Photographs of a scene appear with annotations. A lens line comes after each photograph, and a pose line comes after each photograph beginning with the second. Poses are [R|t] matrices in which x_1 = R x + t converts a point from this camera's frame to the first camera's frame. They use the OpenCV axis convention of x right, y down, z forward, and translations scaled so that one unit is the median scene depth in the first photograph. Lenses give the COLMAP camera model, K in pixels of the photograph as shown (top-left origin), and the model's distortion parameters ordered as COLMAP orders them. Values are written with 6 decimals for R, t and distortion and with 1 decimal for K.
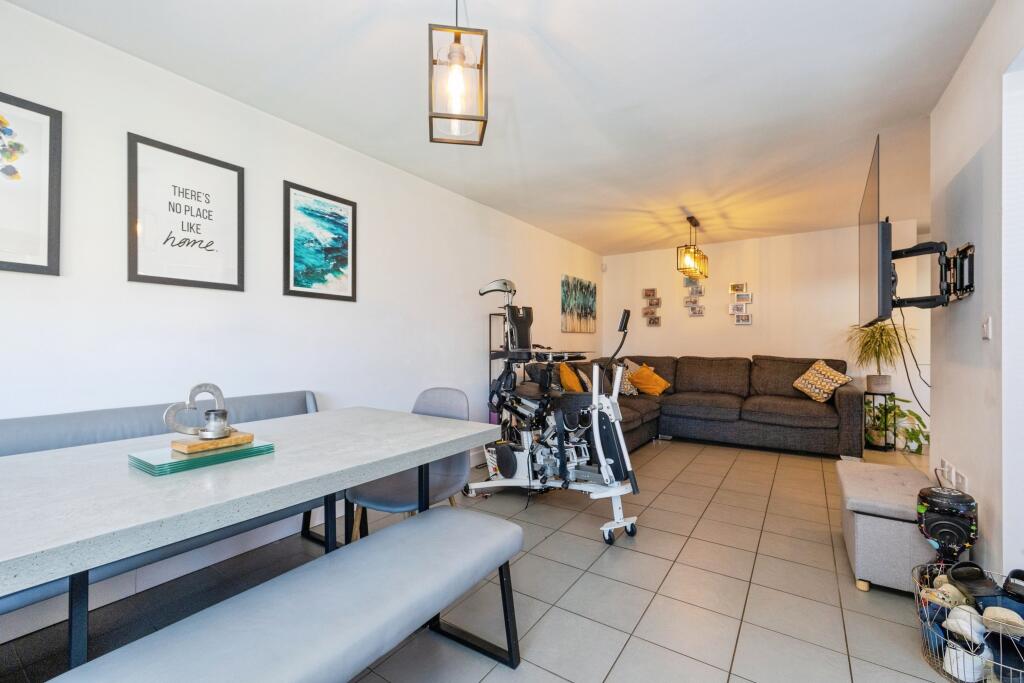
lens RADIAL K [[442.8, 0, 508.9], [0, 442.8, 340.5], [0, 0, 1]] dist [-0.000640, 0.000132]
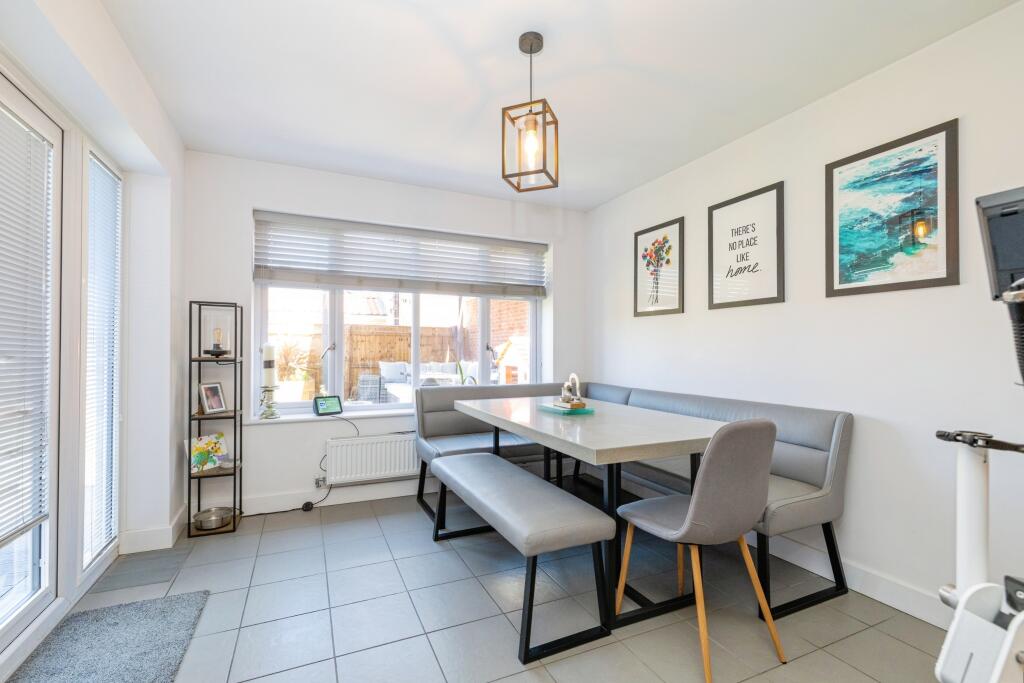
lens RADIAL K [[442.8, 0, 505.1], [0, 442.8, 346.5], [0, 0, 1]] dist [-0.000640, 0.000132]
pose [[-0.532150, -0.004922, -0.846636, 0.536364], [0.007310, 0.999919, -0.010407, -0.001165], [0.846618, -0.011727, -0.532071, 0.882373]]
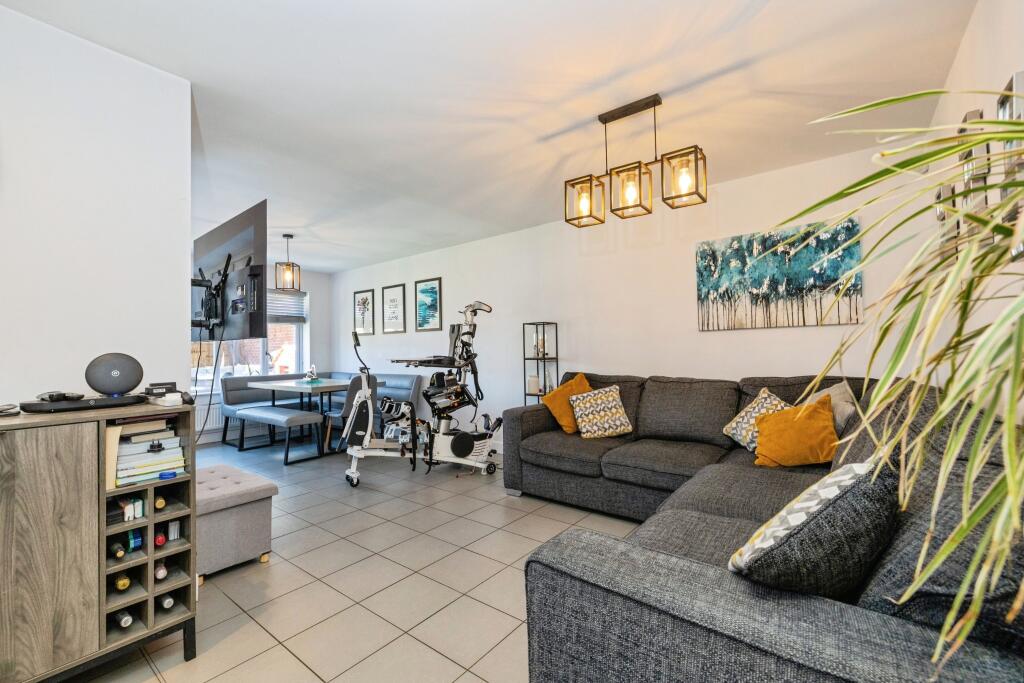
lens RADIAL K [[442.8, 0, 506.8], [0, 442.8, 342.9], [0, 0, 1]] dist [-0.000640, 0.000132]
pose [[-0.088150, -0.012756, -0.996026, 1.639014], [0.026581, 0.999532, -0.015154, 0.001513], [0.995753, -0.027811, -0.087769, 1.585342]]
